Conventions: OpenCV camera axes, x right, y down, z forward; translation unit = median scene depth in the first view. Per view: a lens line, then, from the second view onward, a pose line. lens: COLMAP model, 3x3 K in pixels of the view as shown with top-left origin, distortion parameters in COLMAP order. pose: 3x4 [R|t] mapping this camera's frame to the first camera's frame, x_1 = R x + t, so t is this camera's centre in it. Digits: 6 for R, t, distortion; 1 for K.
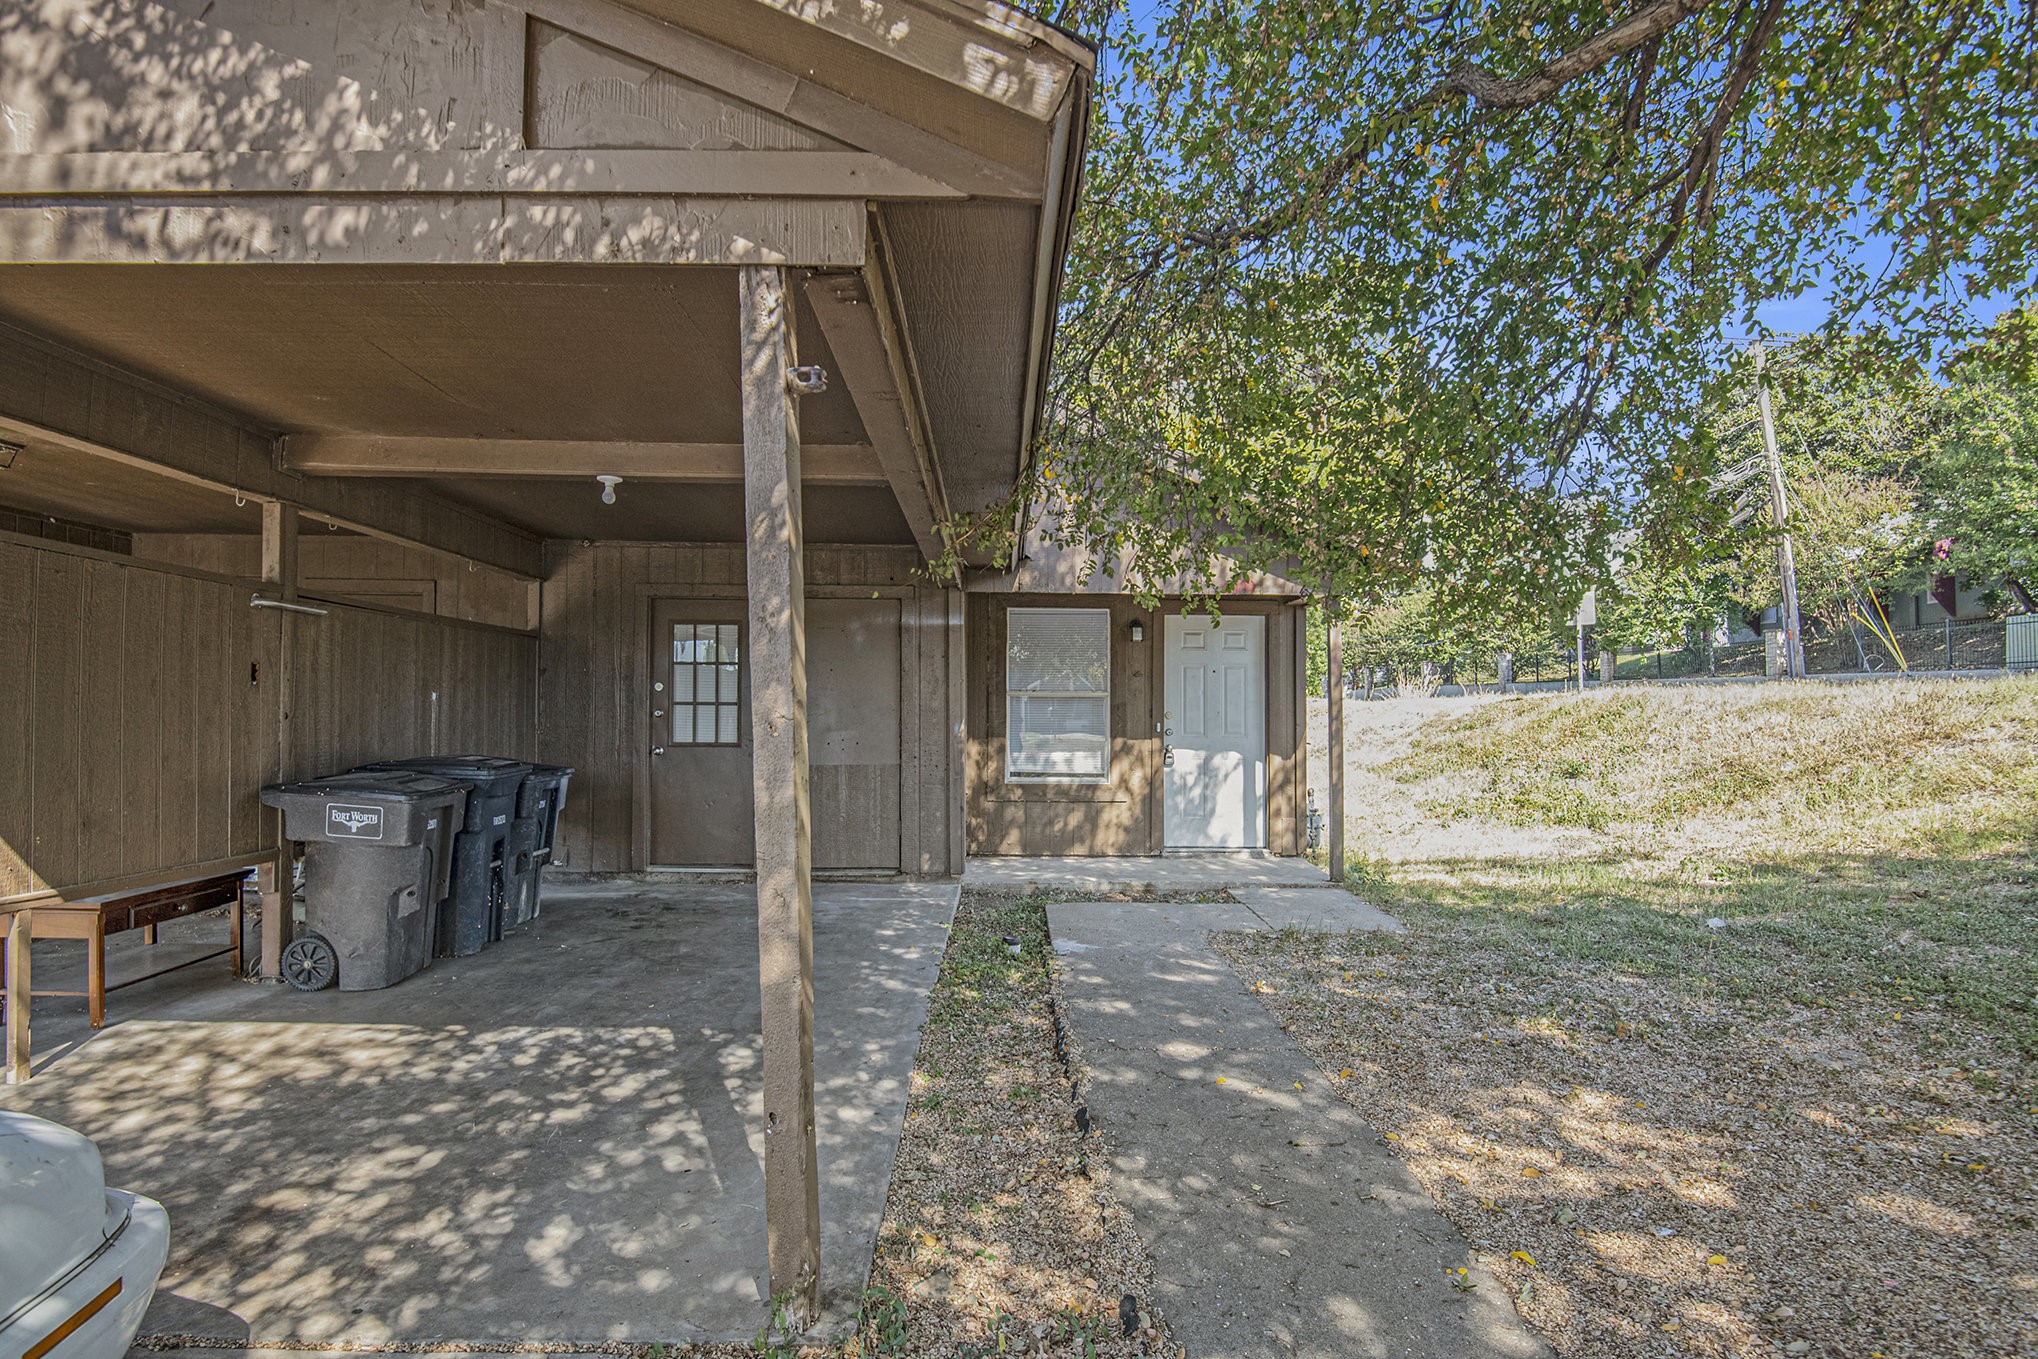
lens RADIAL K [[1103.1, 0, 1019.0], [0, 1103.1, 679.5], [0, 0, 1]] dist [-0.000800, -0.027678]
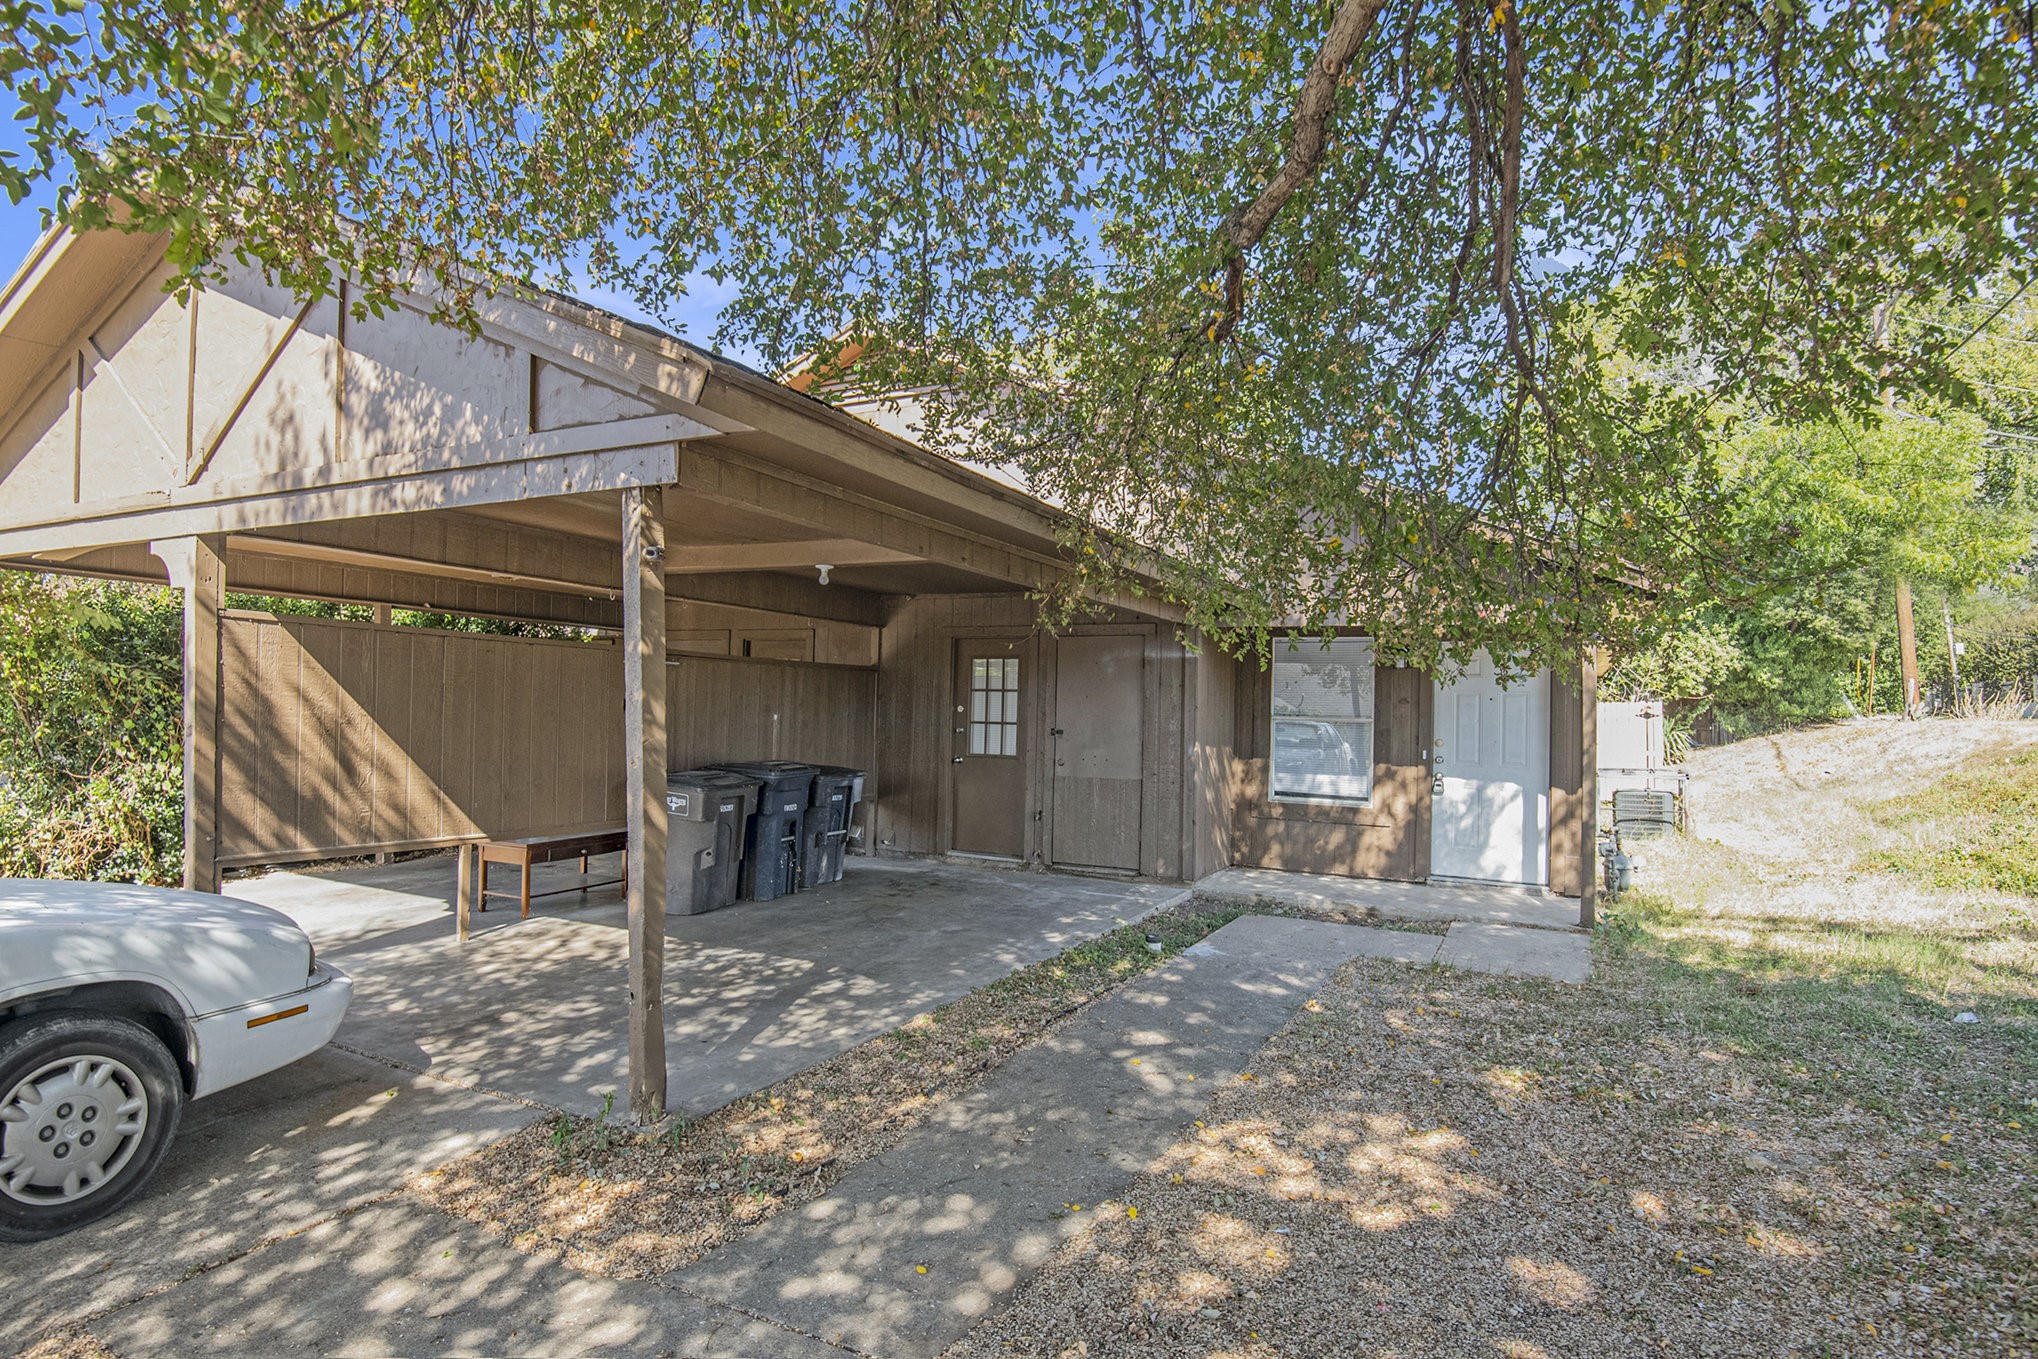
lens RADIAL K [[1089.2, 0, 1019.8], [0, 1089.2, 695.7], [0, 0, 1]] dist [0.004239, -0.037454]
pose [[0.872918, 0.011790, -0.487725, 0.492055], [-0.004882, 0.999869, 0.015432, -0.040158], [0.487843, -0.011090, 0.872861, -0.070155]]
